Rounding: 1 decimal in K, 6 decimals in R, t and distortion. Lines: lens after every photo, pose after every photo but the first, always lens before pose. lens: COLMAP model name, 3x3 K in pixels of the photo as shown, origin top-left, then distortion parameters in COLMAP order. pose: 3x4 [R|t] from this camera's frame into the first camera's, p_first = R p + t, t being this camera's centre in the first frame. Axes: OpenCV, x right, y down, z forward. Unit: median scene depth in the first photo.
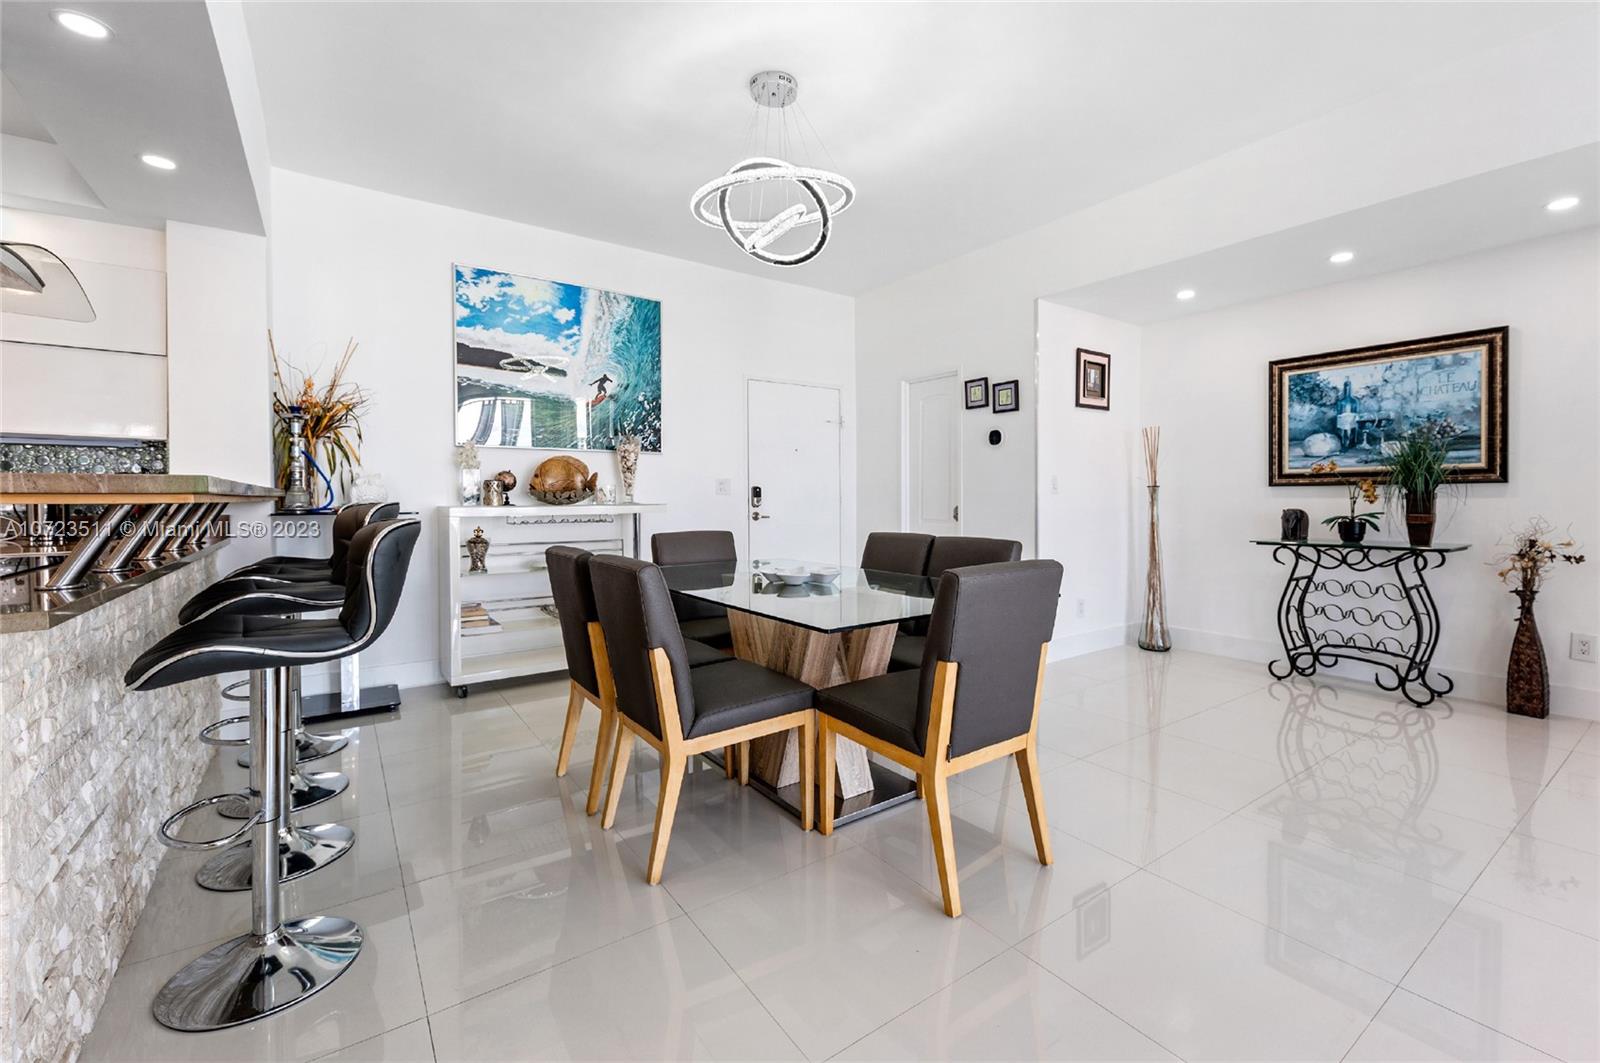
lens RADIAL K [[675.1, 0, 884.4], [0, 675.1, 494.8], [0, 0, 1]] dist [-0.002584, -0.000342]
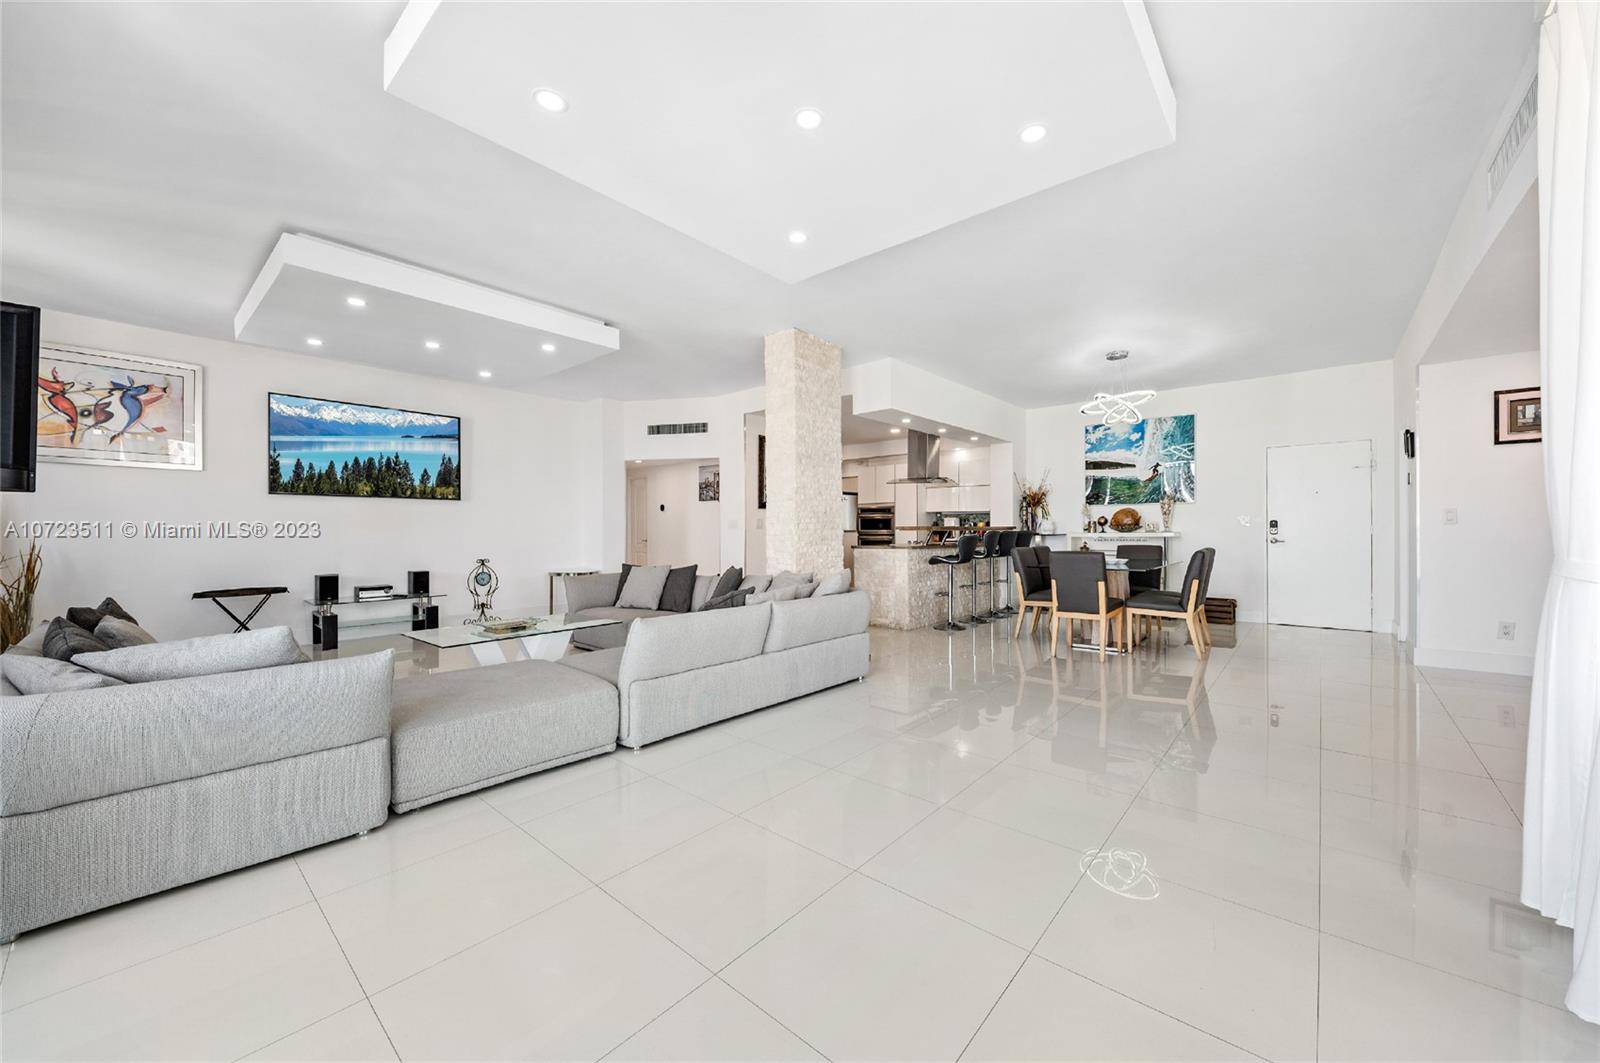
lens RADIAL K [[594.8, 0, 813.7], [0, 594.8, 522.1], [0, 0, 1]] dist [0.001600, -0.000033]
pose [[0.210794, -0.012269, -0.977453, 1.061952], [0.009625, 0.999899, -0.010475, -0.005290], [0.977483, -0.007200, 0.210891, -0.305257]]
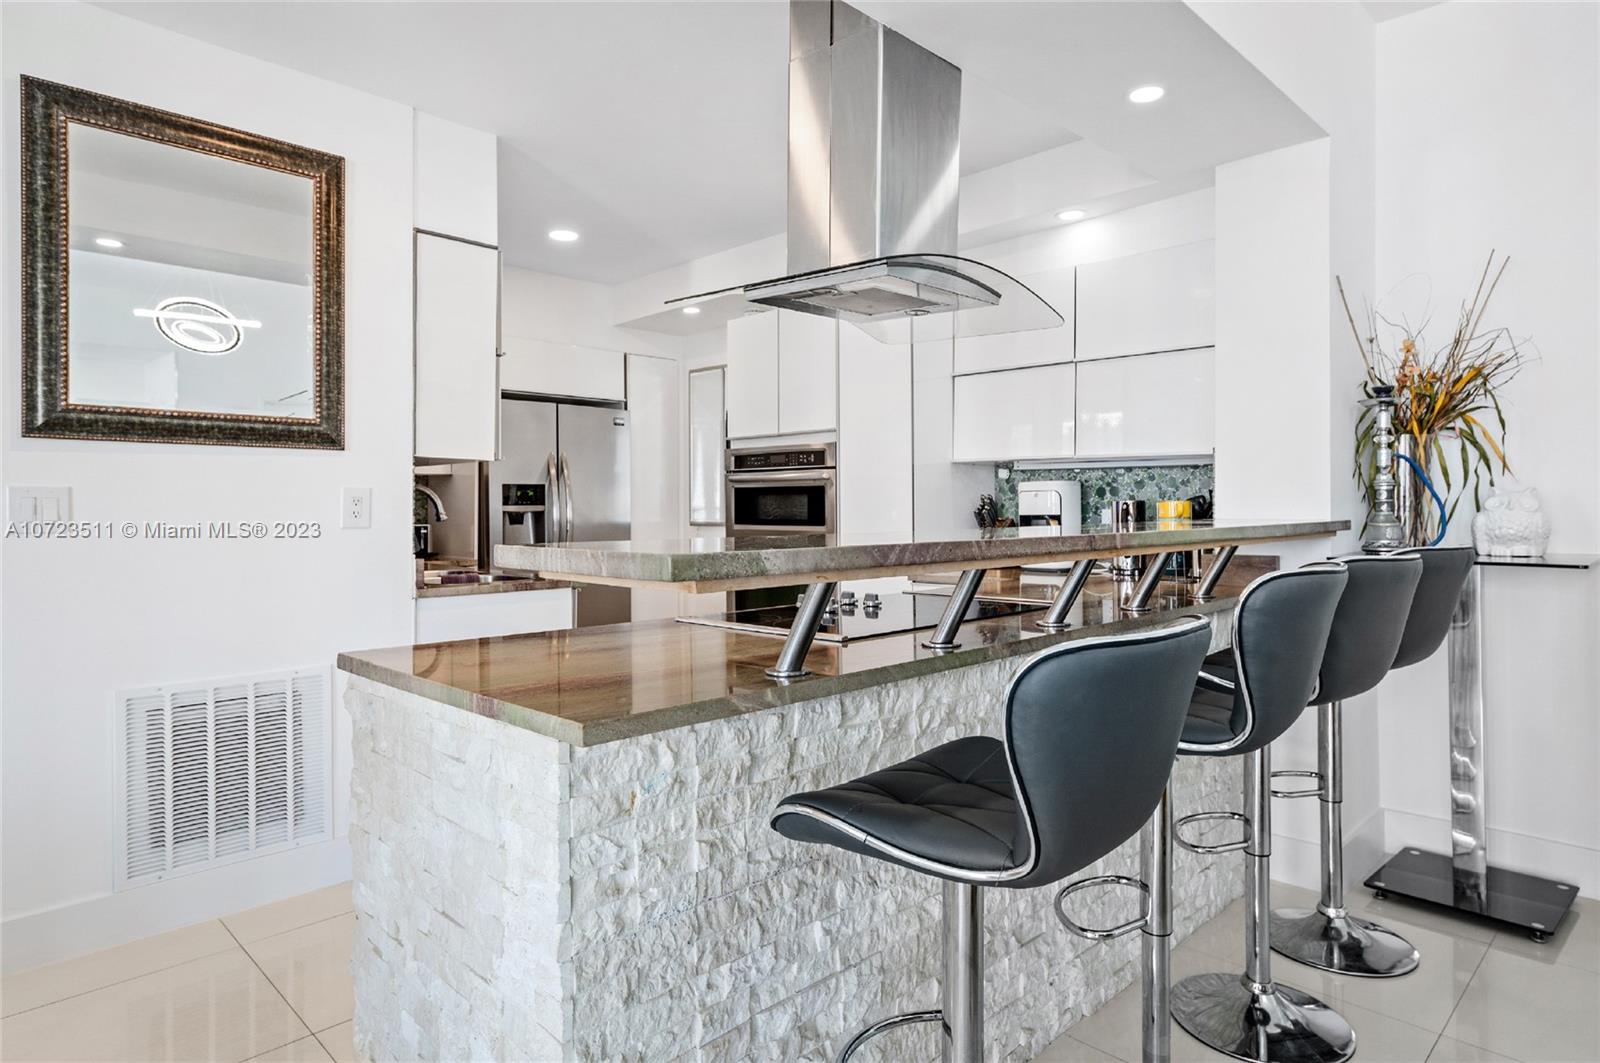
lens RADIAL K [[950.3, 0, 738.6], [0, 950.3, 501.8], [0, 0, 1]] dist [0.014558, 0.006787]
pose [[0.082990, -0.004479, -0.996540, -0.020882], [0.008294, 0.999958, -0.003804, -0.018649], [0.996516, -0.007950, 0.083024, 0.244808]]
